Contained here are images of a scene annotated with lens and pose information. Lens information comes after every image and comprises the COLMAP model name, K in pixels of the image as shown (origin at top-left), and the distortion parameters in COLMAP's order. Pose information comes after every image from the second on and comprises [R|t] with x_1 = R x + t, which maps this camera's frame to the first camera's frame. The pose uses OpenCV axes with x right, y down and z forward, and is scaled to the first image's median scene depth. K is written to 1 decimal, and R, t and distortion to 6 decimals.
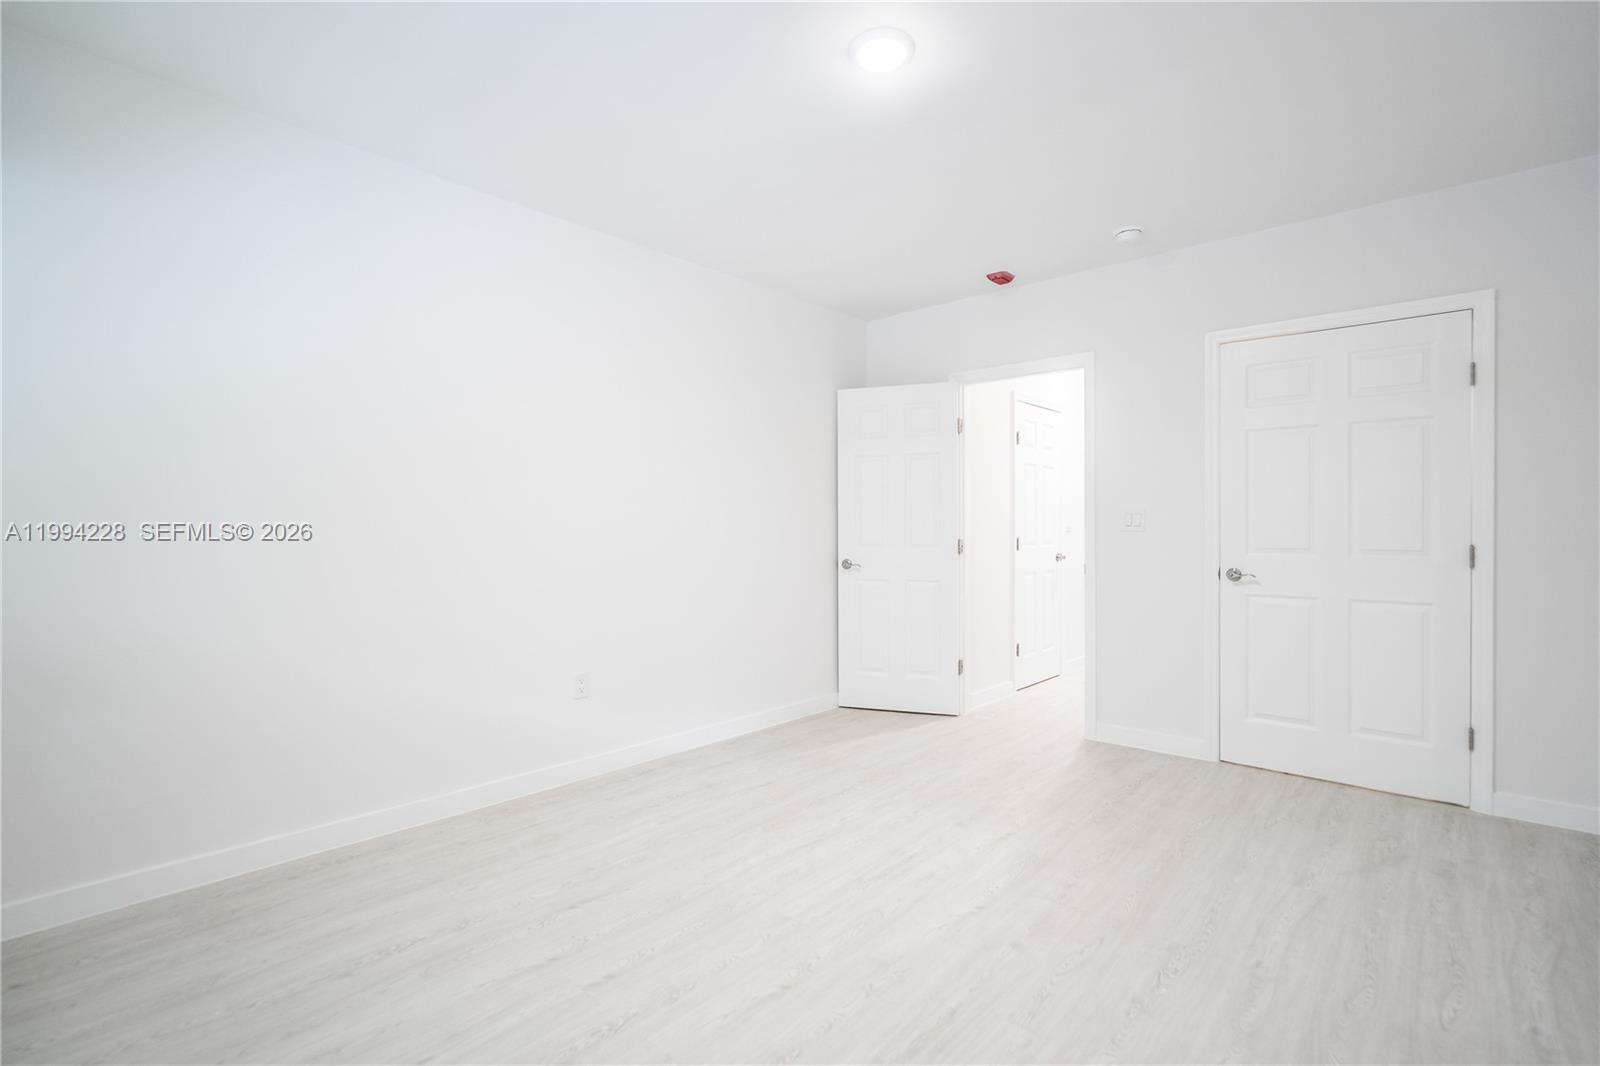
lens RADIAL K [[735.0, 0, 810.1], [0, 735.0, 527.1], [0, 0, 1]] dist [-0.000733, 0.000348]
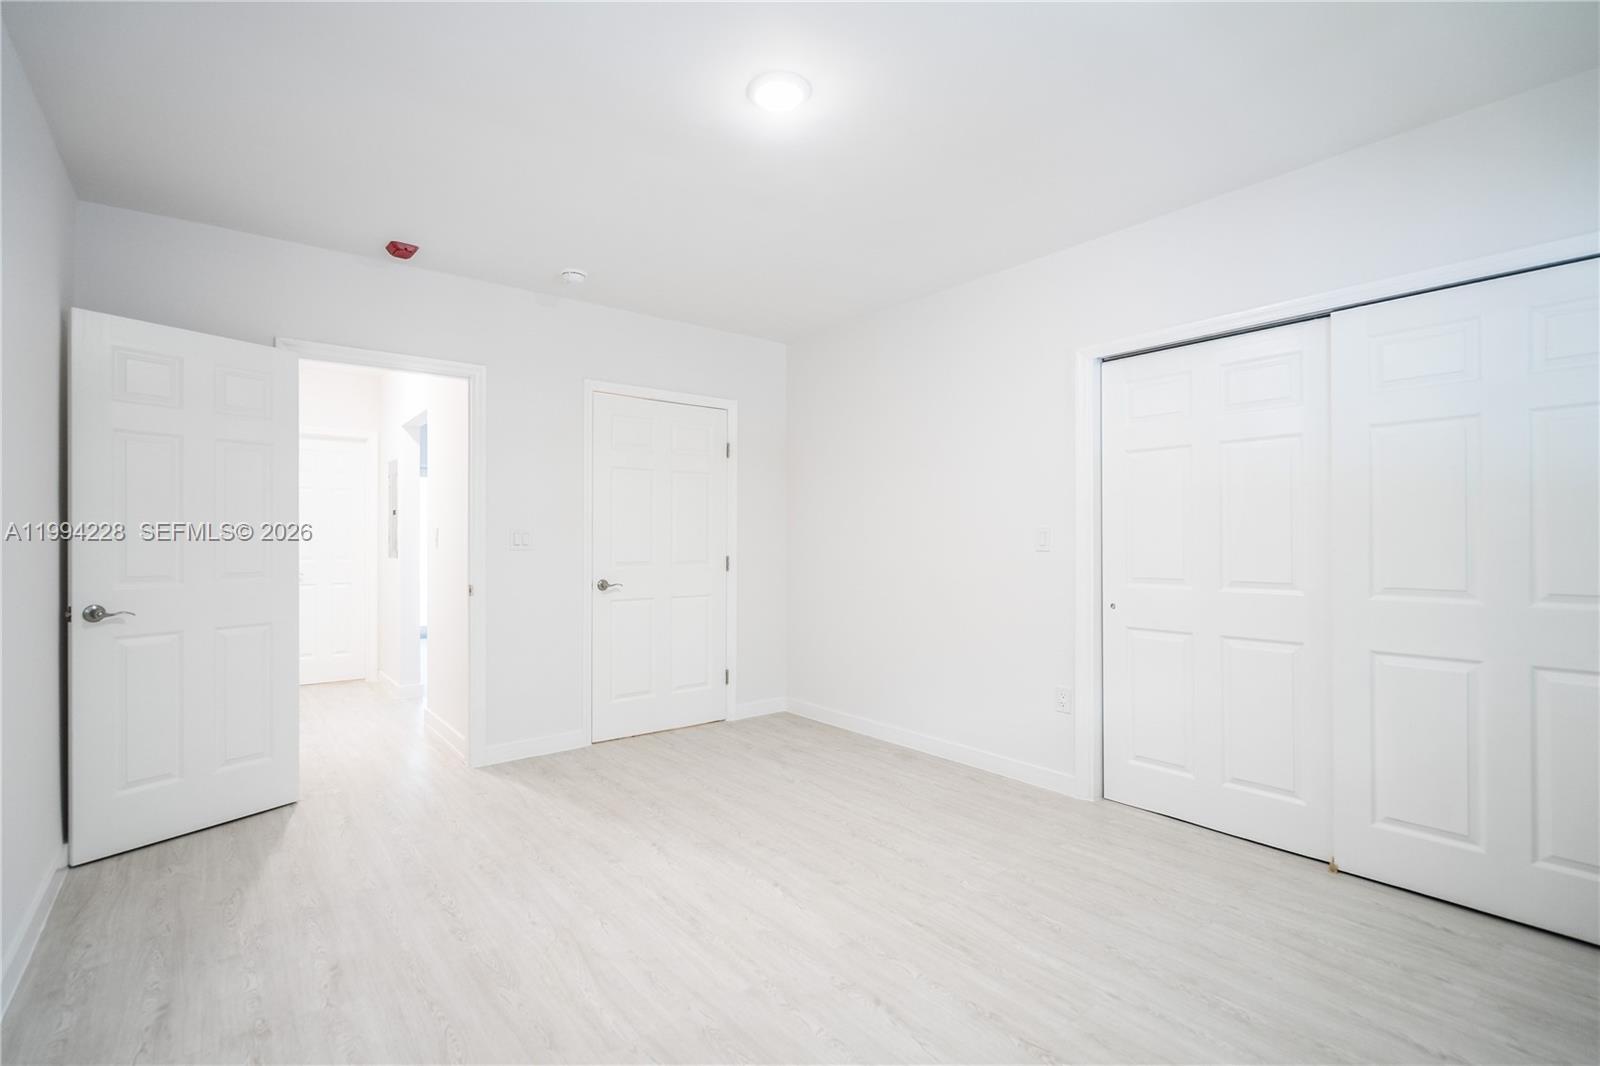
lens RADIAL K [[731.3, 0, 784.5], [0, 731.3, 533.6], [0, 0, 1]] dist [0.001484, 0.000122]
pose [[0.196592, 0.007081, 0.980460, -0.549857], [-0.001043, 0.999975, -0.007012, -0.011784], [-0.980485, 0.000356, 0.196594, 0.476036]]
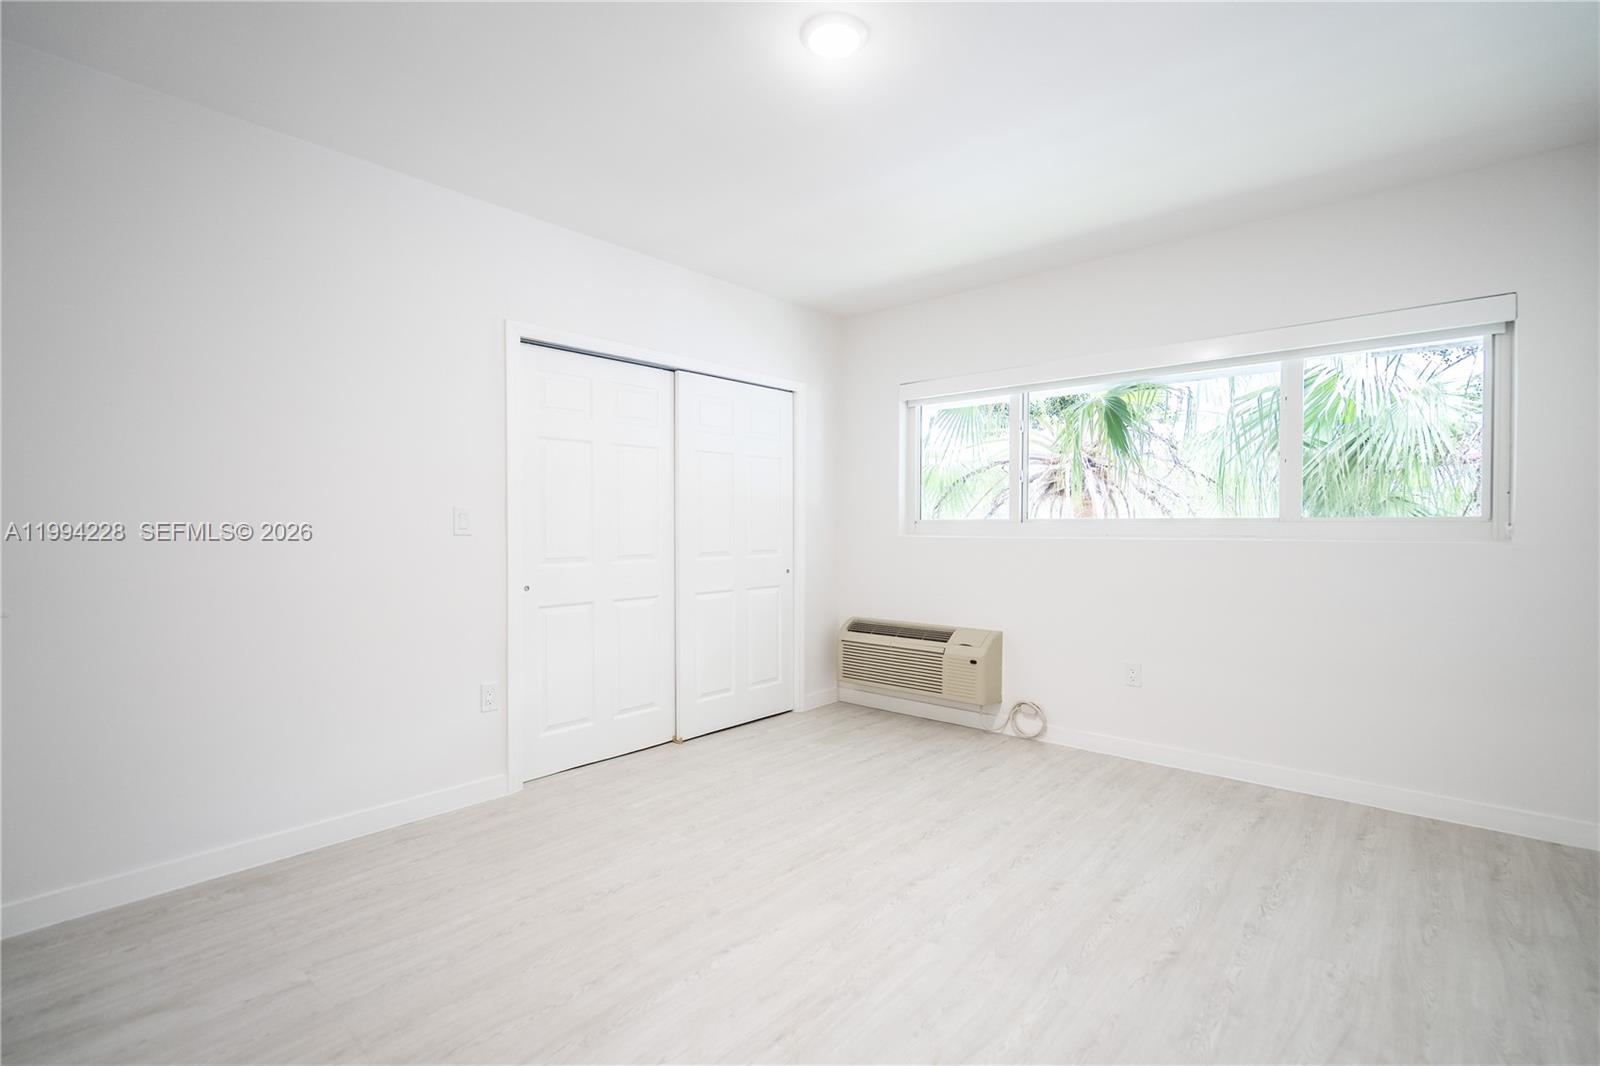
lens RADIAL K [[748.1, 0, 806.0], [0, 748.1, 536.3], [0, 0, 1]] dist [-0.002058, -0.000149]
pose [[-0.999997, -0.000234, -0.002438, 0.082108], [-0.000258, 0.999952, 0.009821, -0.002987], [0.002436, 0.009822, -0.999949, 1.194946]]
